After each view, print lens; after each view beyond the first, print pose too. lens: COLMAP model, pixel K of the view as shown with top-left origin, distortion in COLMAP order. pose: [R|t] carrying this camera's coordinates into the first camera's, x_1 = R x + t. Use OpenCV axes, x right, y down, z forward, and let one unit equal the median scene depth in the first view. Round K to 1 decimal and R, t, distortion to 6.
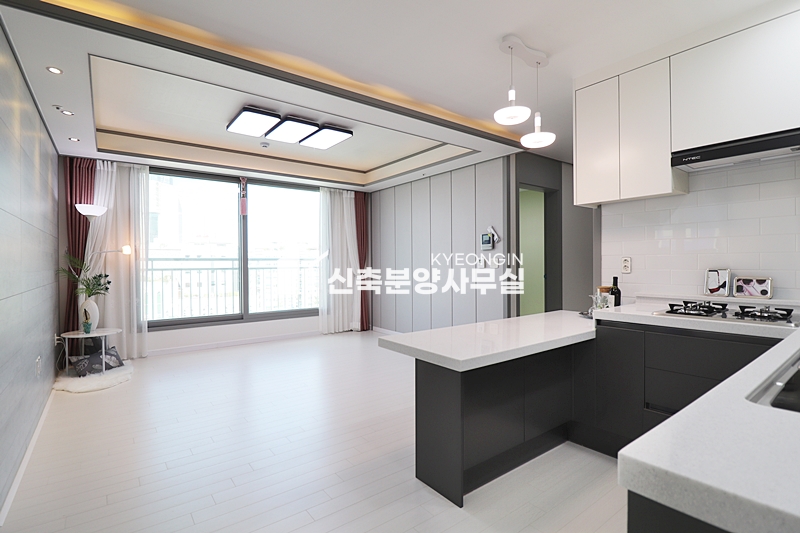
lens RADIAL K [[356.7, 0, 395.5], [0, 356.7, 263.6], [0, 0, 1]] dist [0.000181, -0.001041]
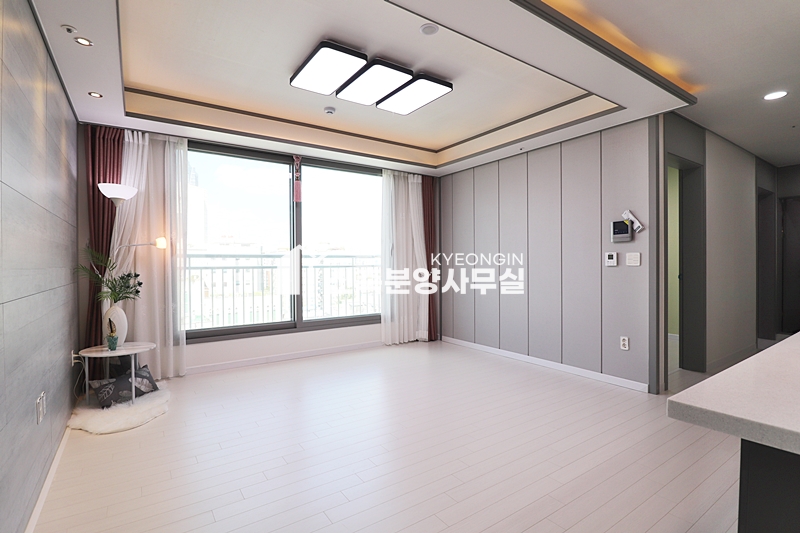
lens RADIAL K [[356.7, 0, 400.1], [0, 356.7, 263.4], [0, 0, 1]] dist [0.000181, -0.001041]
pose [[0.999058, 0.000012, -0.043390, -0.183390], [0.000025, 1.000000, 0.000851, 0.006383], [0.043390, -0.000851, 0.999058, 0.224153]]
